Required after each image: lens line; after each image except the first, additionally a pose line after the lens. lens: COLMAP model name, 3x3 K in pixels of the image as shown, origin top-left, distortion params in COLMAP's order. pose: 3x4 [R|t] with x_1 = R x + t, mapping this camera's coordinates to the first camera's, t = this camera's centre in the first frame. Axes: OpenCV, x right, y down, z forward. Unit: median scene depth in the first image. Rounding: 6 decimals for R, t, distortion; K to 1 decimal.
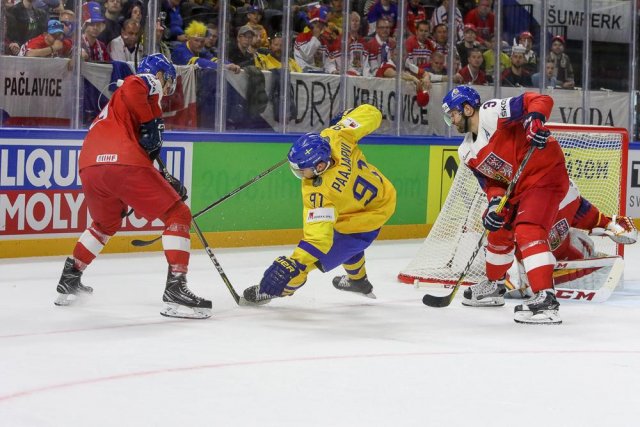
lens RADIAL K [[4285.1, 0, 293.6], [0, 4285.1, 212.8], [0, 0, 1]] dist [-1.659622, 189.762344]
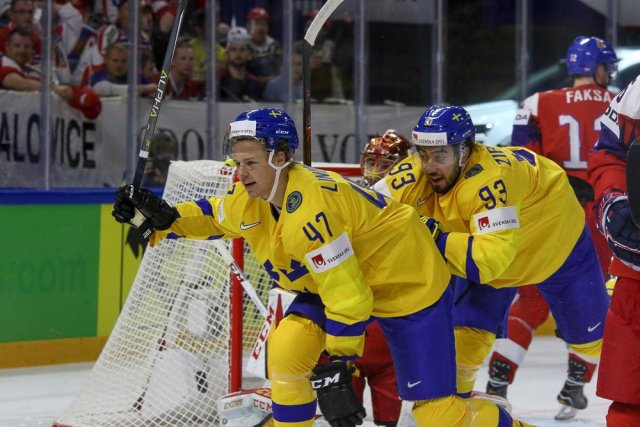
lens RADIAL K [[4225.5, 0, 320.0], [0, 4225.5, 213.5], [0, 0, 1]] dist [-0.466788, -13.211759]
pose [[0.993574, -0.023841, 0.110641, -0.002325], [0.025725, 0.999547, -0.015626, -0.004650], [-0.110218, 0.018372, 0.993738, 0.419128]]
